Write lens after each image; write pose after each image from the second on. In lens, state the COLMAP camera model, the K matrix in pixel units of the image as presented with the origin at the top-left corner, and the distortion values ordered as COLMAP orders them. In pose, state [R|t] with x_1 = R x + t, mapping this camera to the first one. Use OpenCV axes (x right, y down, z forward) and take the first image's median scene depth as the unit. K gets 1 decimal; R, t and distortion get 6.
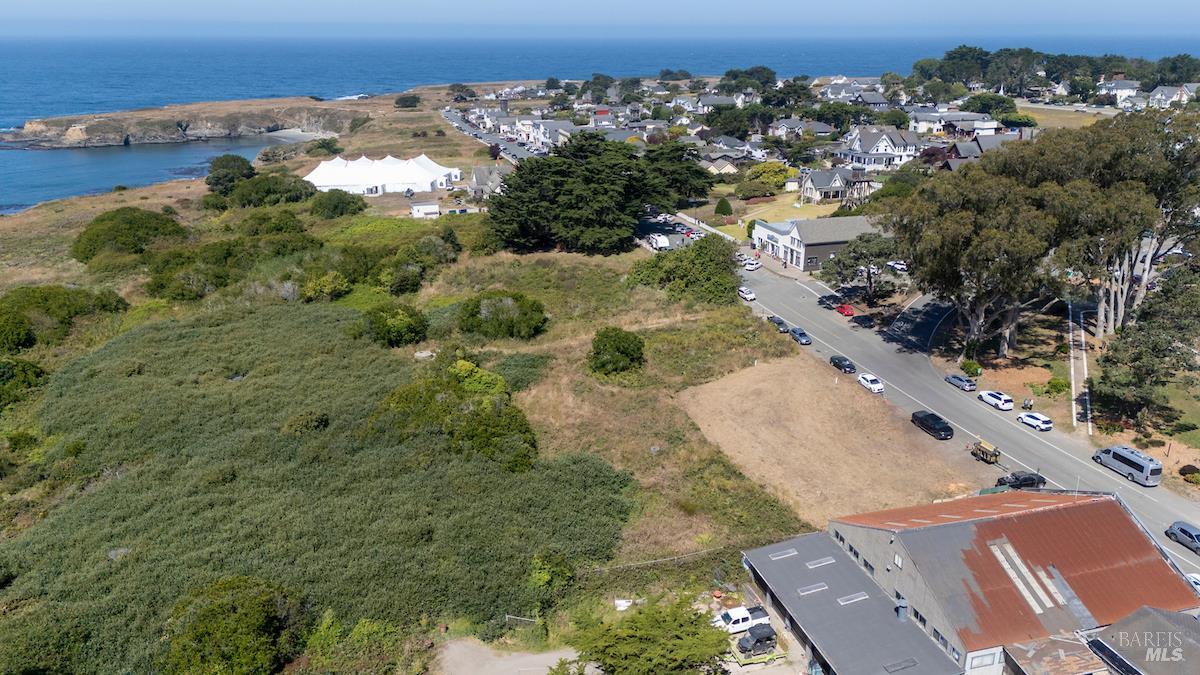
lens RADIAL K [[873.2, 0, 600.0], [0, 873.2, 342.7], [0, 0, 1]] dist [0.095341, -0.109171]
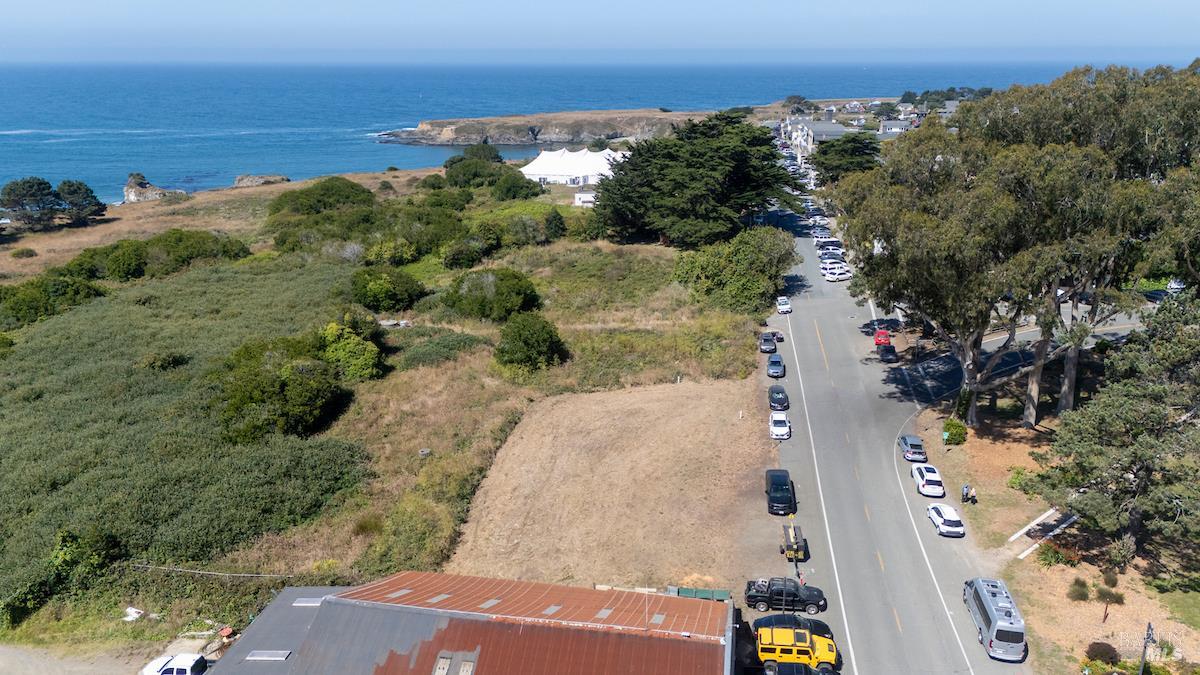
lens RADIAL K [[873.2, 0, 600.0], [0, 873.2, 342.7], [0, 0, 1]] dist [0.095341, -0.109171]
pose [[0.902235, 0.132642, -0.410339, 0.351319], [-0.143151, 0.989687, 0.005163, -0.002739], [0.406792, 0.054082, 0.911919, 0.219462]]
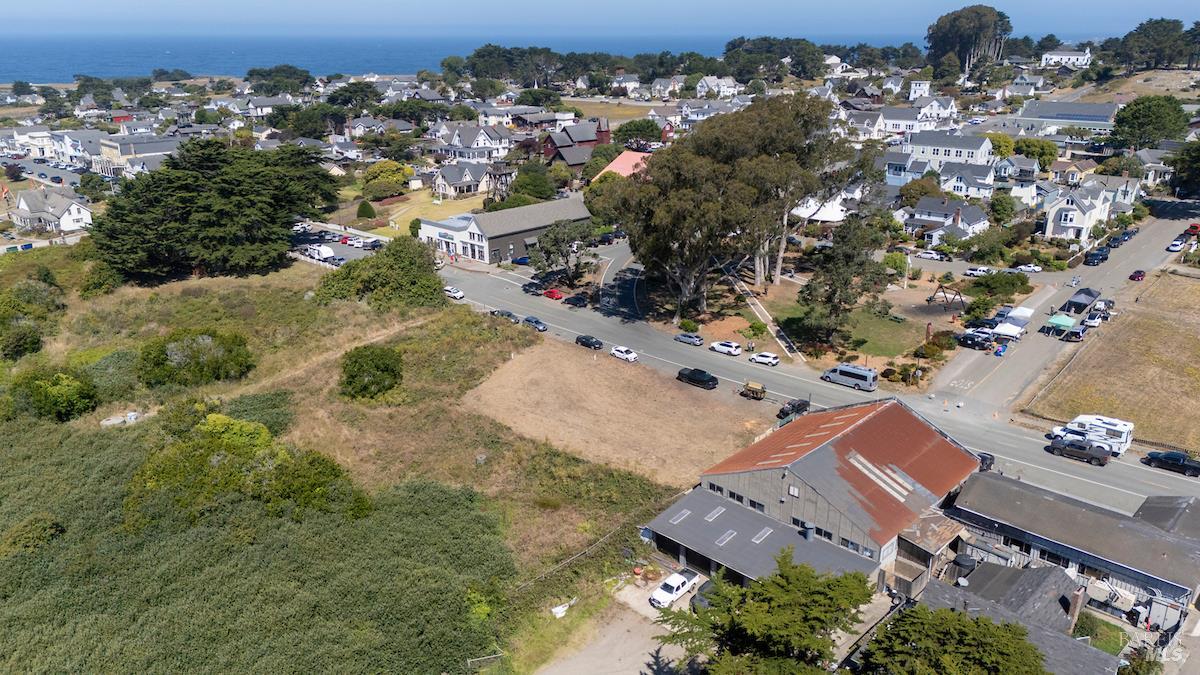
lens RADIAL K [[873.2, 0, 600.0], [0, 873.2, 342.7], [0, 0, 1]] dist [0.095341, -0.109171]
pose [[0.857290, -0.171531, 0.485419, -0.183239], [0.170709, 0.984233, 0.046309, -0.017627], [-0.485709, 0.043165, 0.873054, 0.055208]]
